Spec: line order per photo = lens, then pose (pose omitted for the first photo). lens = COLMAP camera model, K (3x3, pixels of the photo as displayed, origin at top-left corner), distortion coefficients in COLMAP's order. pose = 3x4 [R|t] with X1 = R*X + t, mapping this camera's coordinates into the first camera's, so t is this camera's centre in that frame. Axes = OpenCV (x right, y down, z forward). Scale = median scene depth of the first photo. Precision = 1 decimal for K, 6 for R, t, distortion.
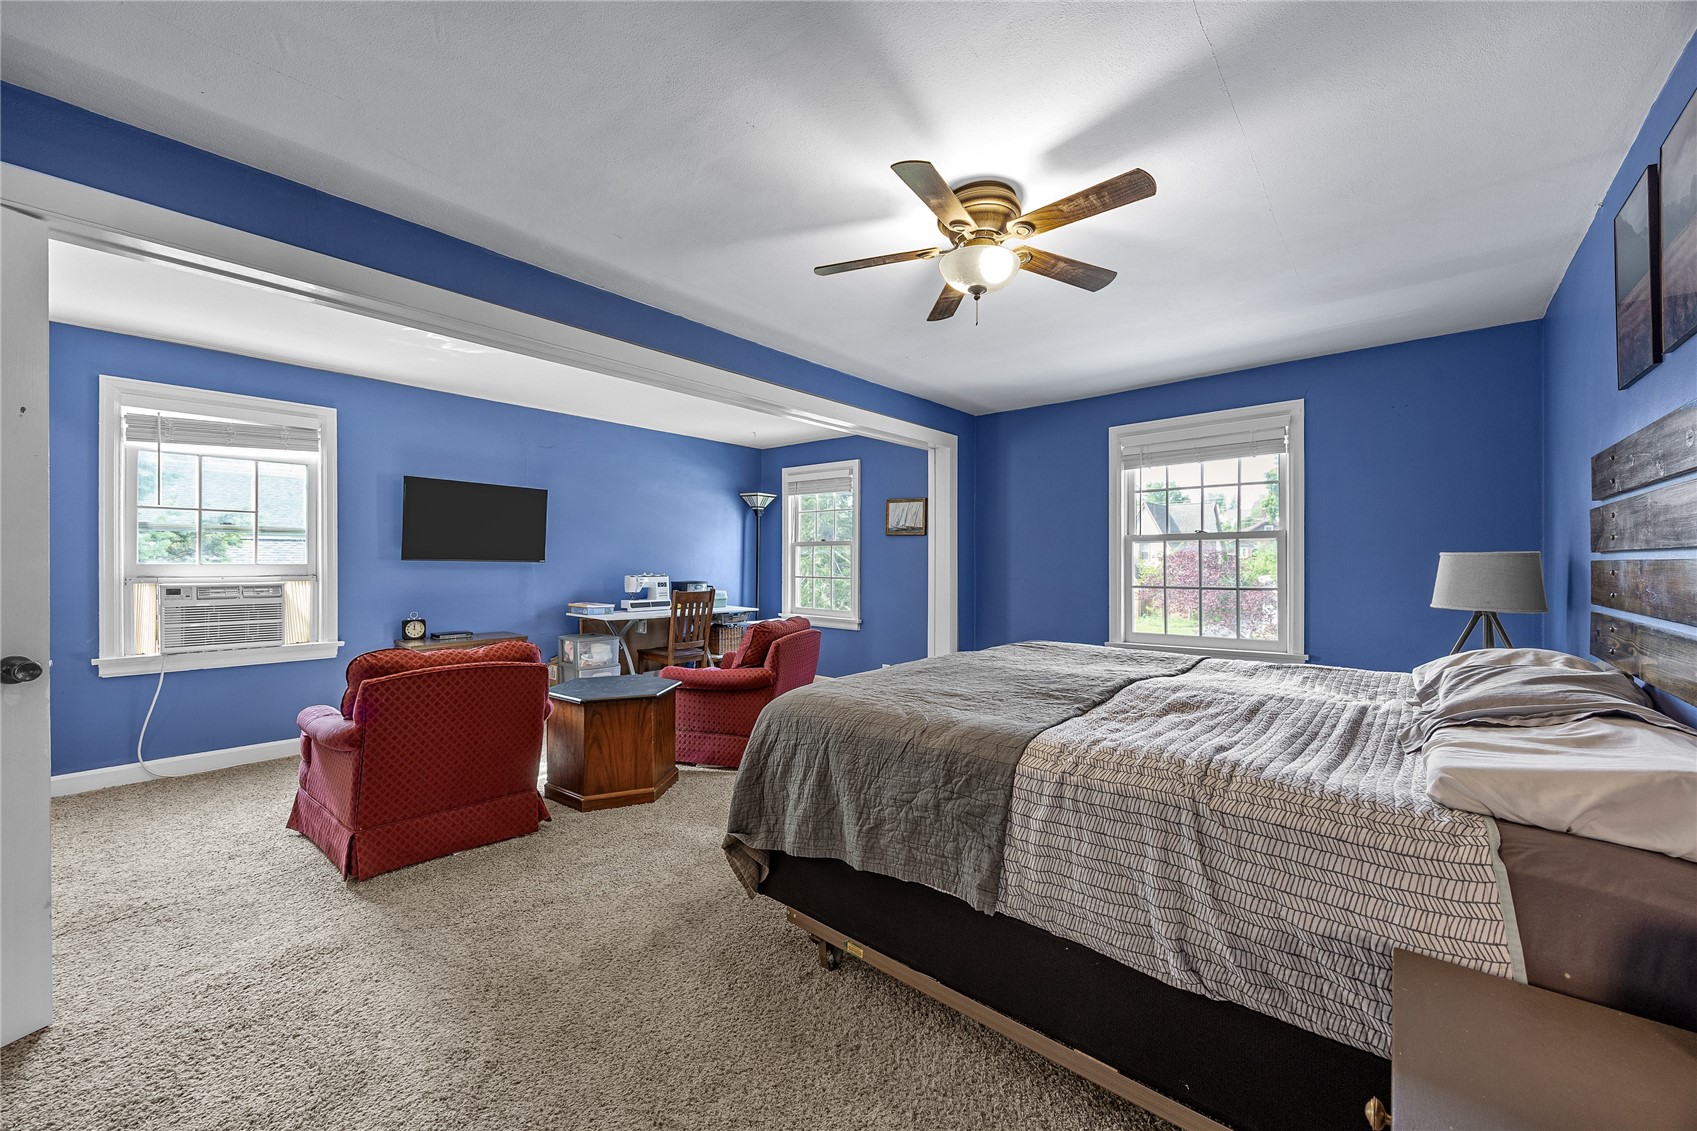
lens RADIAL K [[655.6, 0, 847.1], [0, 655.6, 562.8], [0, 0, 1]] dist [-0.003449, -0.000636]
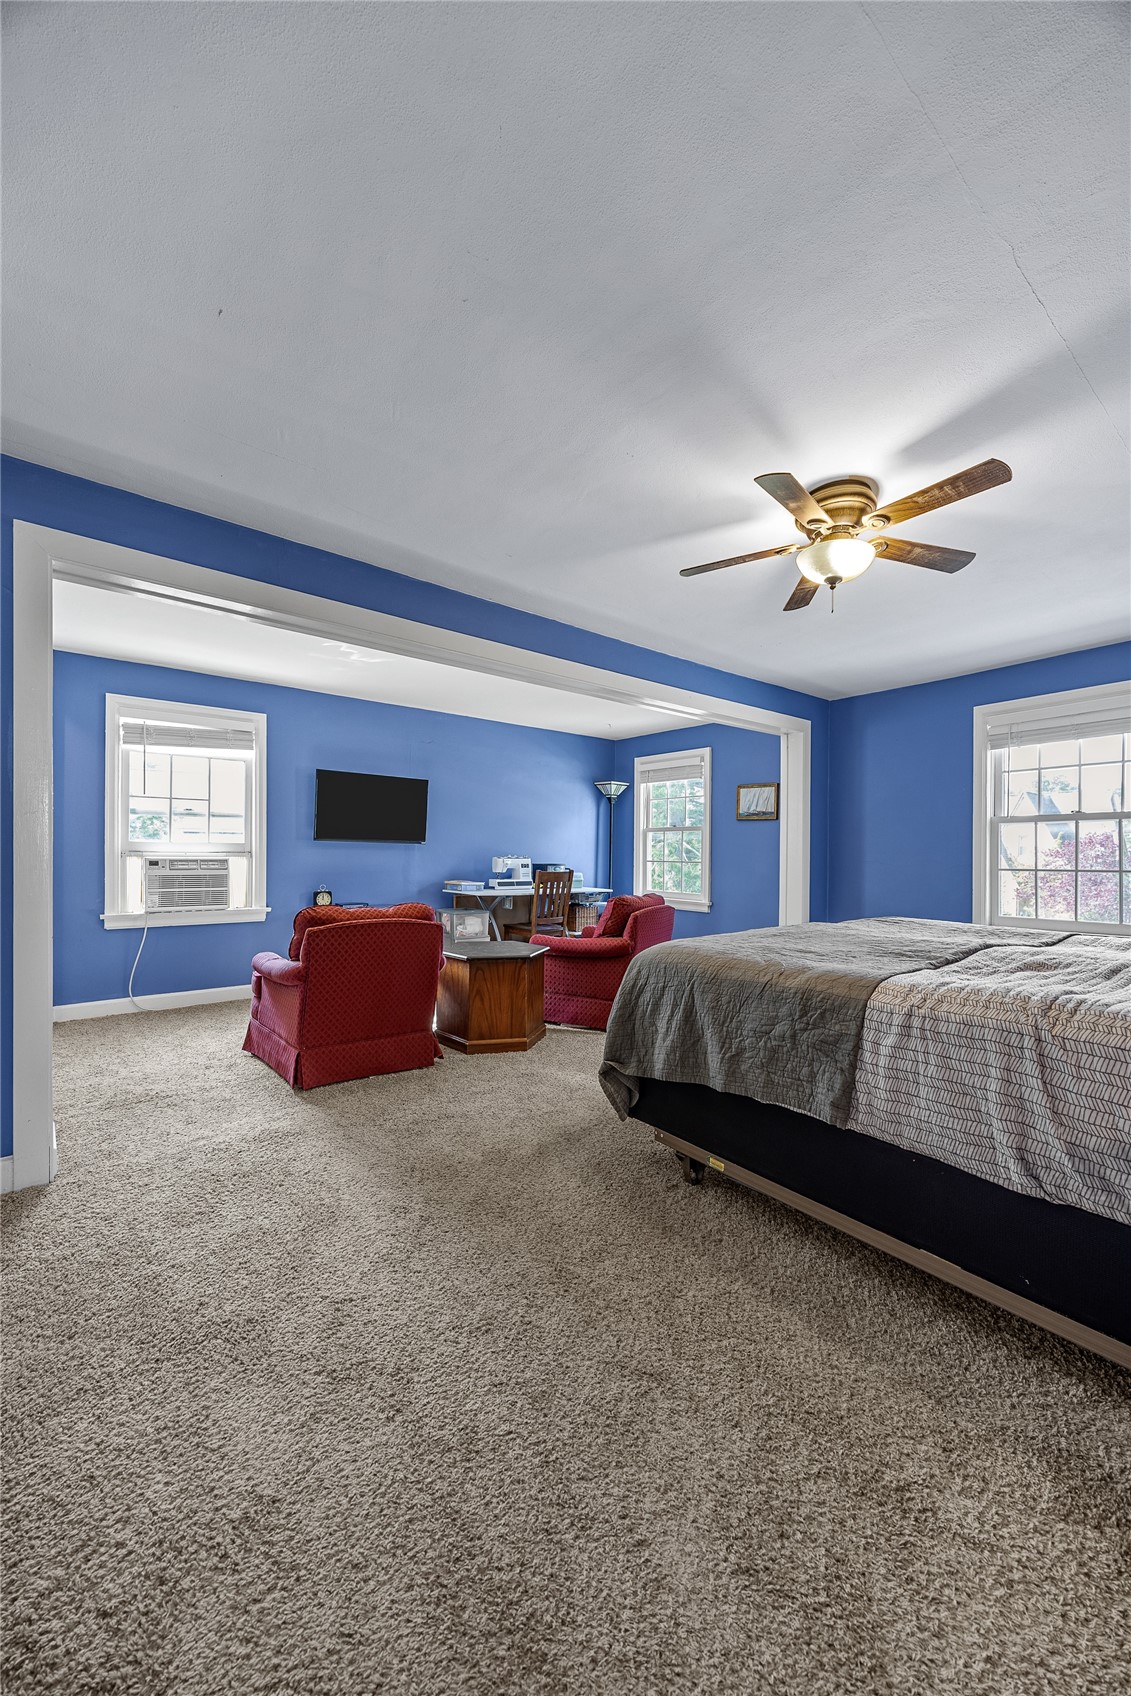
lens RADIAL K [[655.3, 0, 561.6], [0, 655.3, 855.7], [0, 0, 1]] dist [-0.003449, -0.000636]
pose [[0.981473, 0.007356, -0.191458, -0.028443], [-0.008102, 0.999962, -0.003116, 0.041026], [0.191428, 0.004610, 0.981496, -0.131685]]
